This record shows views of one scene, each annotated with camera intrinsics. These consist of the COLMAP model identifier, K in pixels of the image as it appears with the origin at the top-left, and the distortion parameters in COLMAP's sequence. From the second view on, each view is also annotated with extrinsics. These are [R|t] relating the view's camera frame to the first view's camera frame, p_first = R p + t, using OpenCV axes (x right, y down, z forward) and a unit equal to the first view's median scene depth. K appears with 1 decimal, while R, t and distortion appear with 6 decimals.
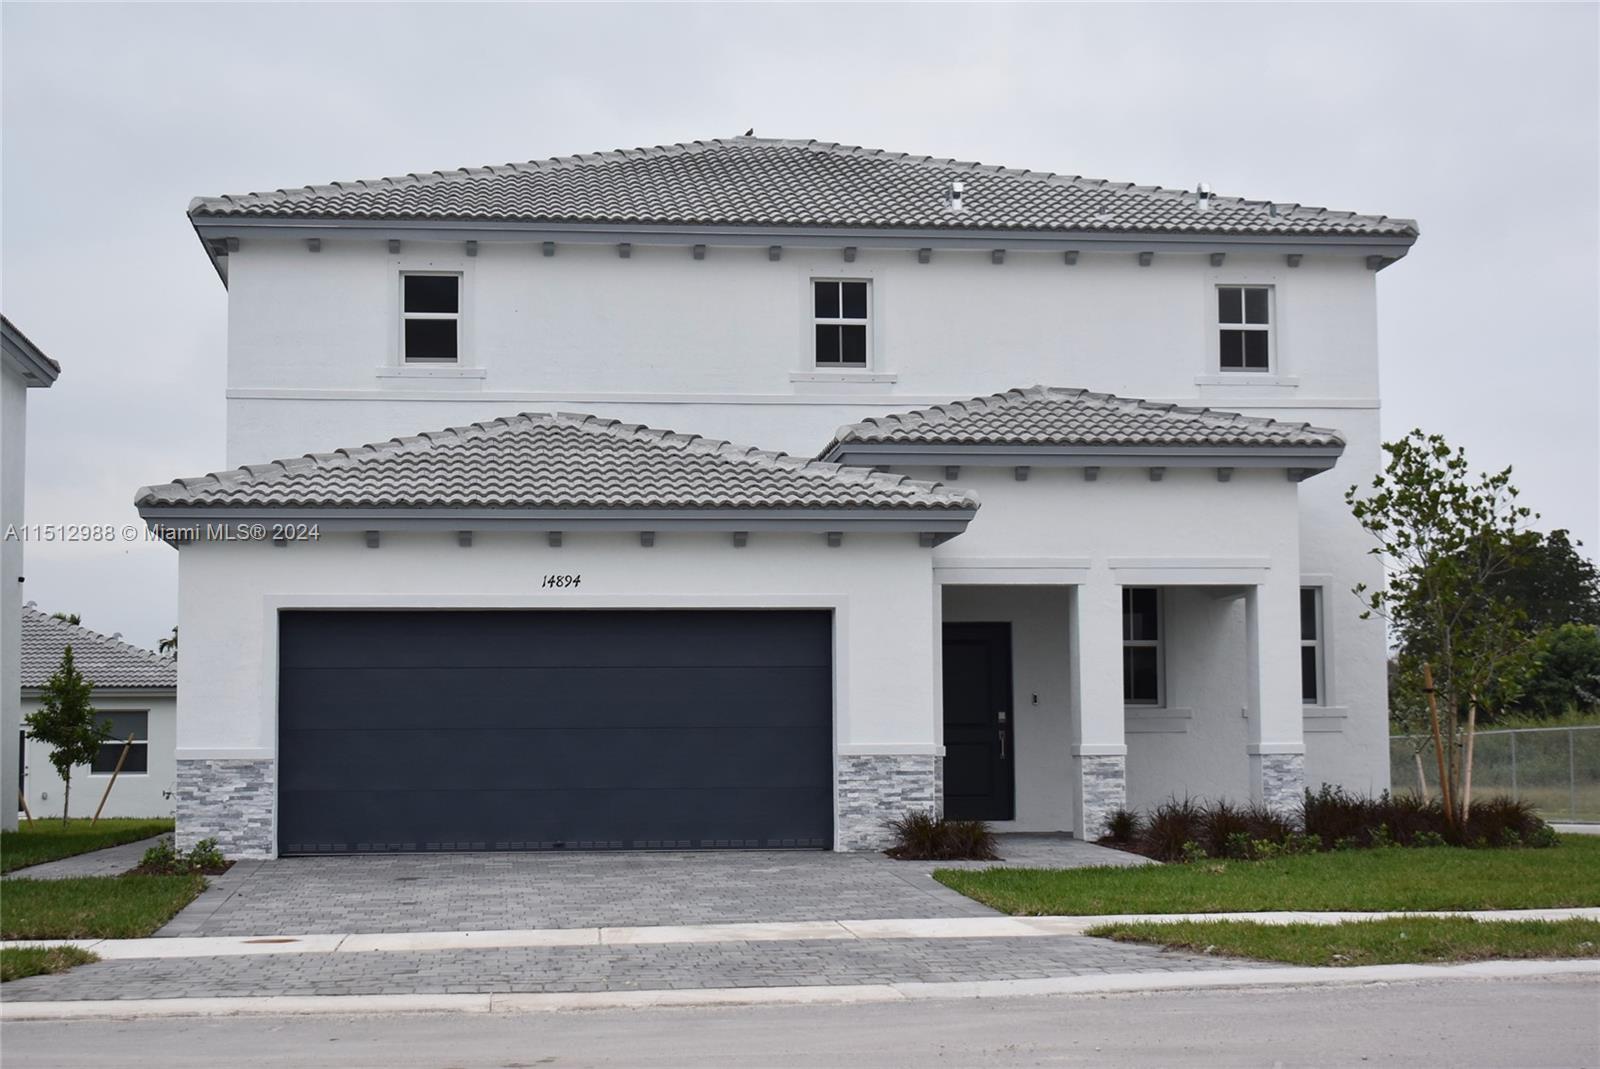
lens RADIAL K [[2661.8, 0, 800.0], [0, 2661.8, 534.5], [0, 0, 1]] dist [0.004217, 0.021681]
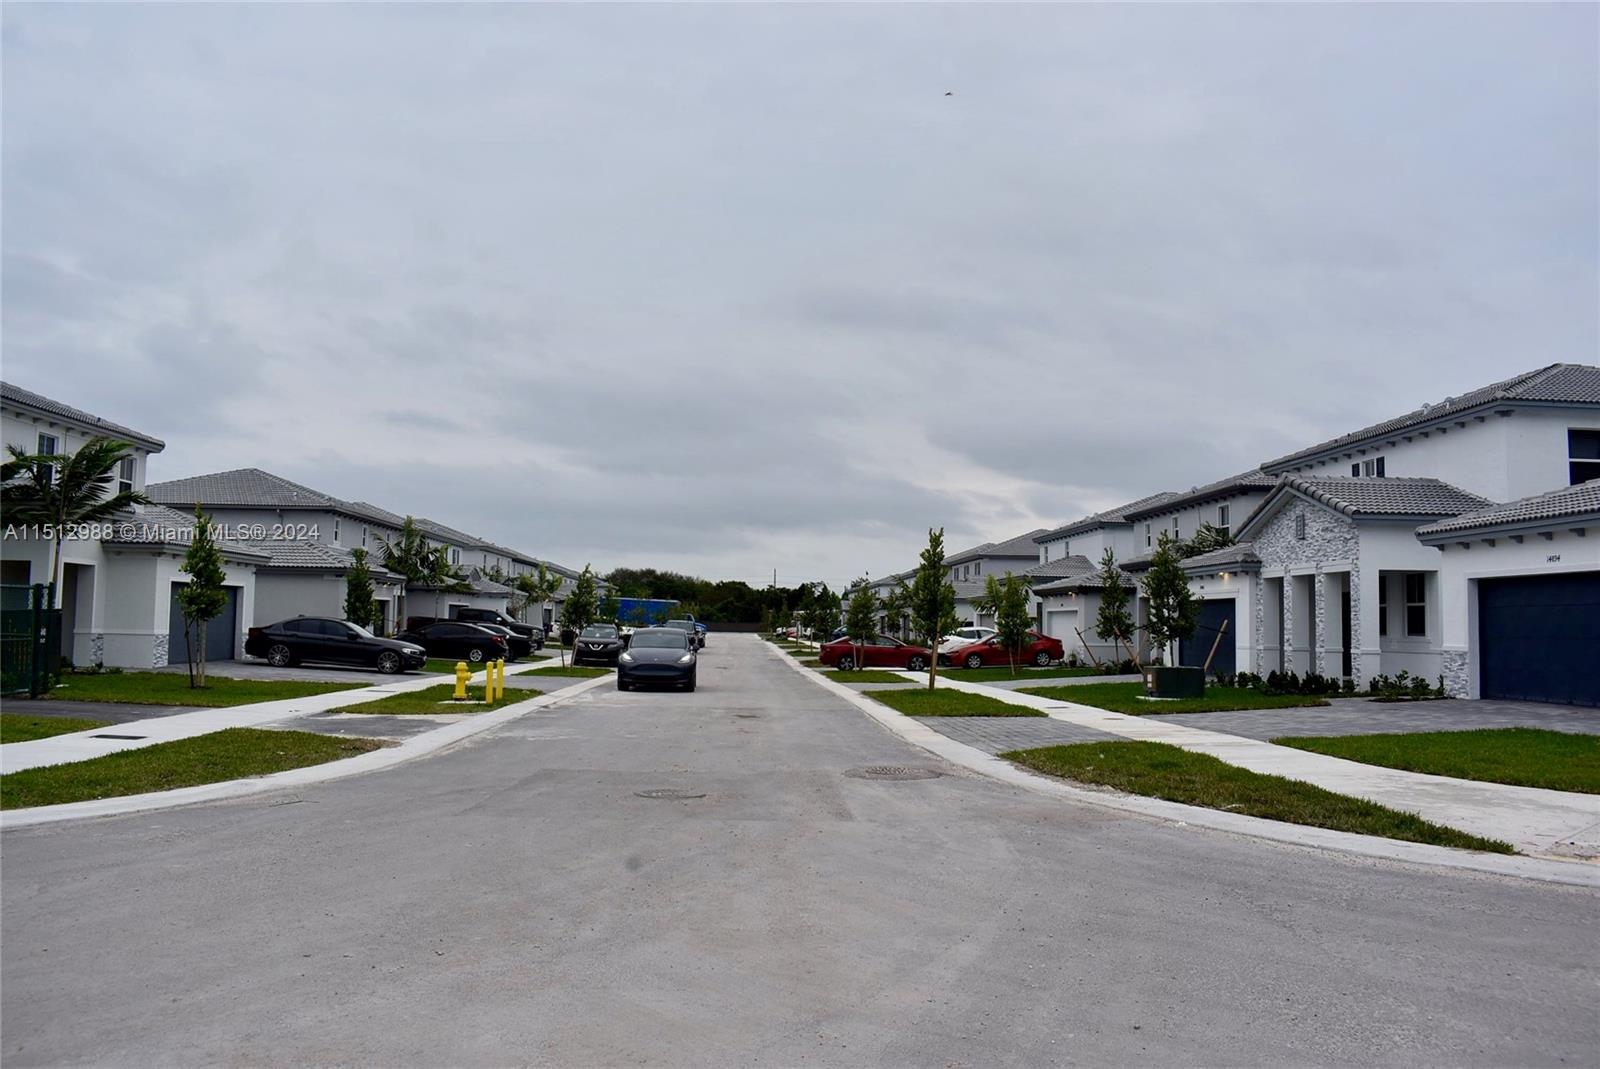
lens RADIAL K [[1247.8, 0, 800.0], [0, 1247.8, 534.5], [0, 0, 1]] dist [-0.094683, 0.001540]
pose [[-0.065753, -0.064782, -0.995731, 0.736756], [0.075123, 0.994737, -0.069678, 0.018740], [0.995004, -0.079384, -0.060540, 0.507521]]
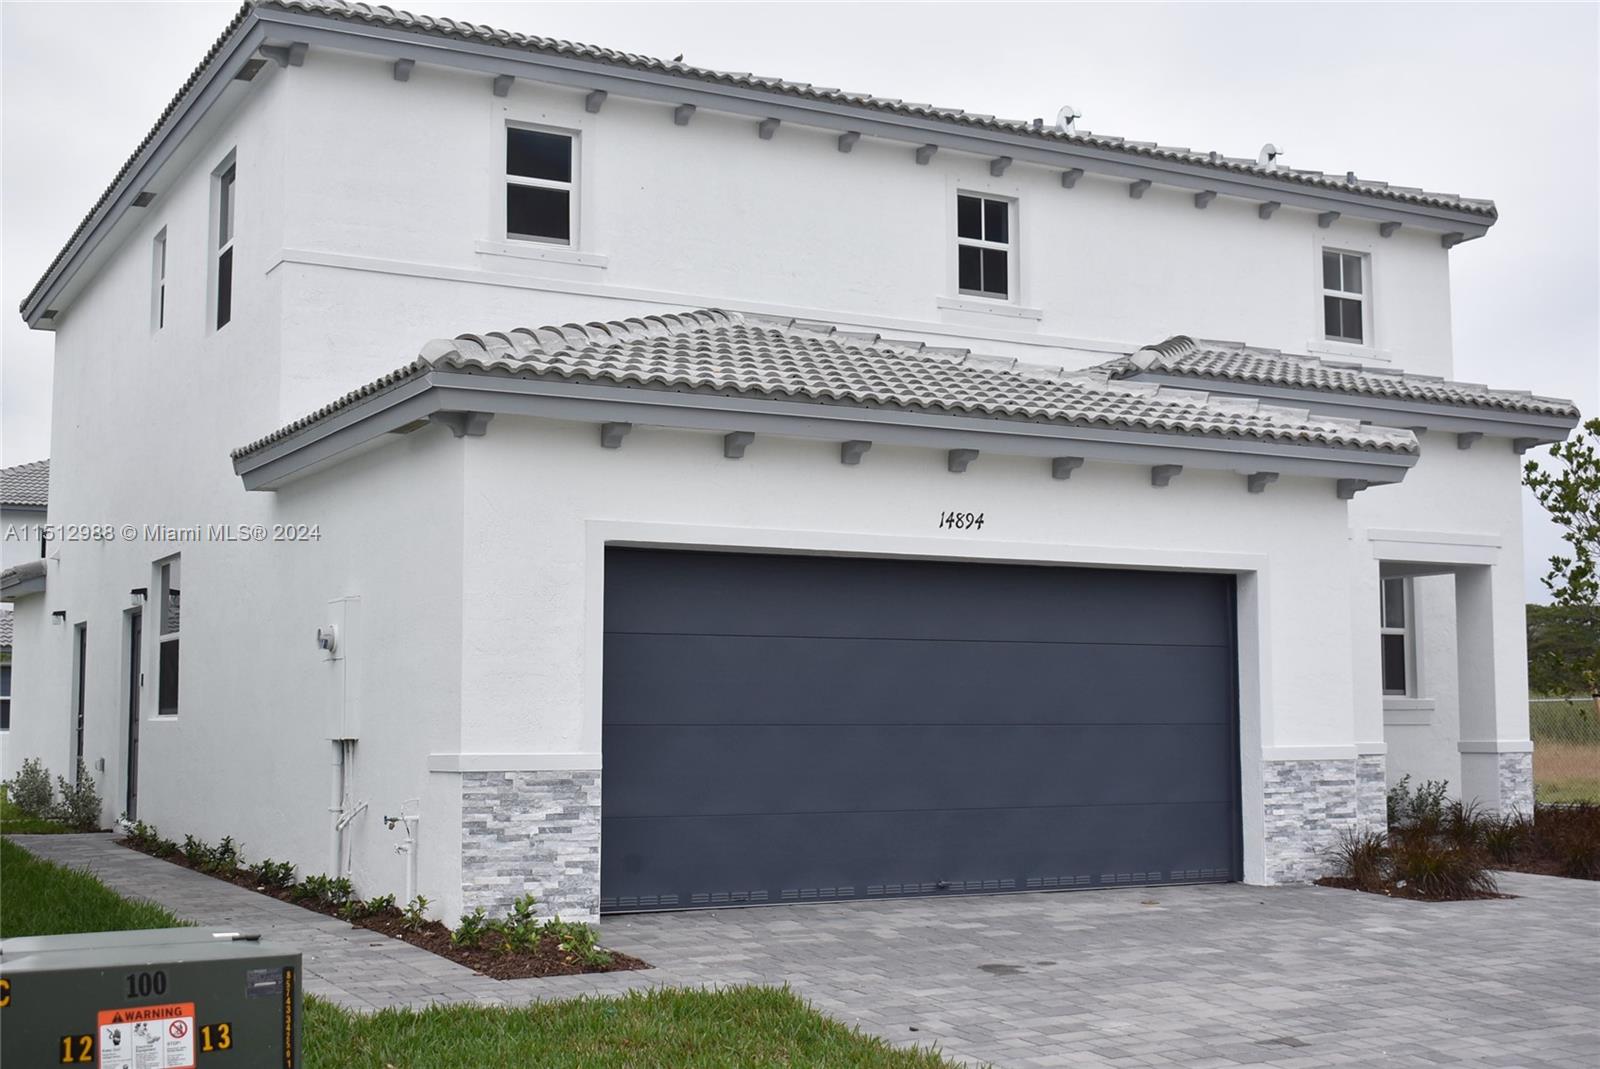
lens RADIAL K [[1985.8, 0, 800.0], [0, 1985.8, 534.5], [0, 0, 1]] dist [-0.040452, -0.014001]
pose [[0.926929, 0.041971, 0.372883, -0.315008], [-0.038586, 0.999118, -0.016540, 0.030374], [-0.373248, 0.000944, 0.927731, 0.492598]]
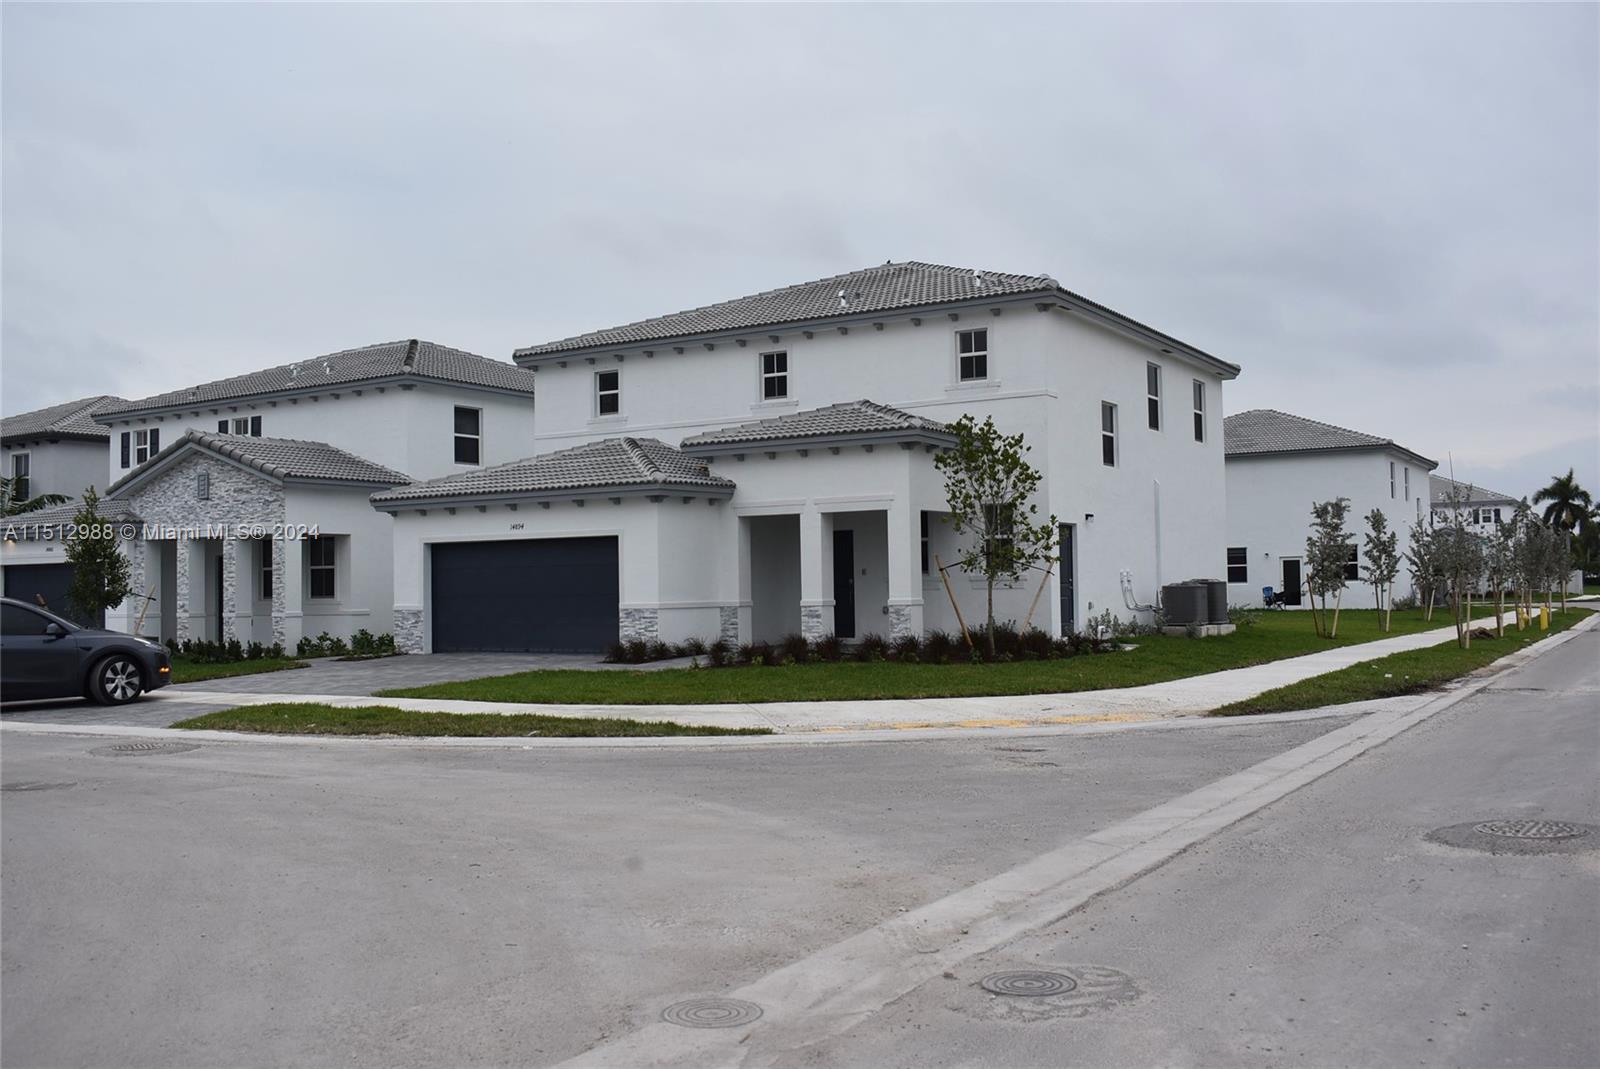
lens RADIAL K [[1463.7, 0, 800.0], [0, 1463.7, 534.5], [0, 0, 1]] dist [-0.073507, 0.000772]
pose [[0.785753, -0.027447, -0.617931, 0.770398], [0.065075, 0.997139, 0.038458, -0.006240], [0.615107, -0.070430, 0.785291, 0.211645]]
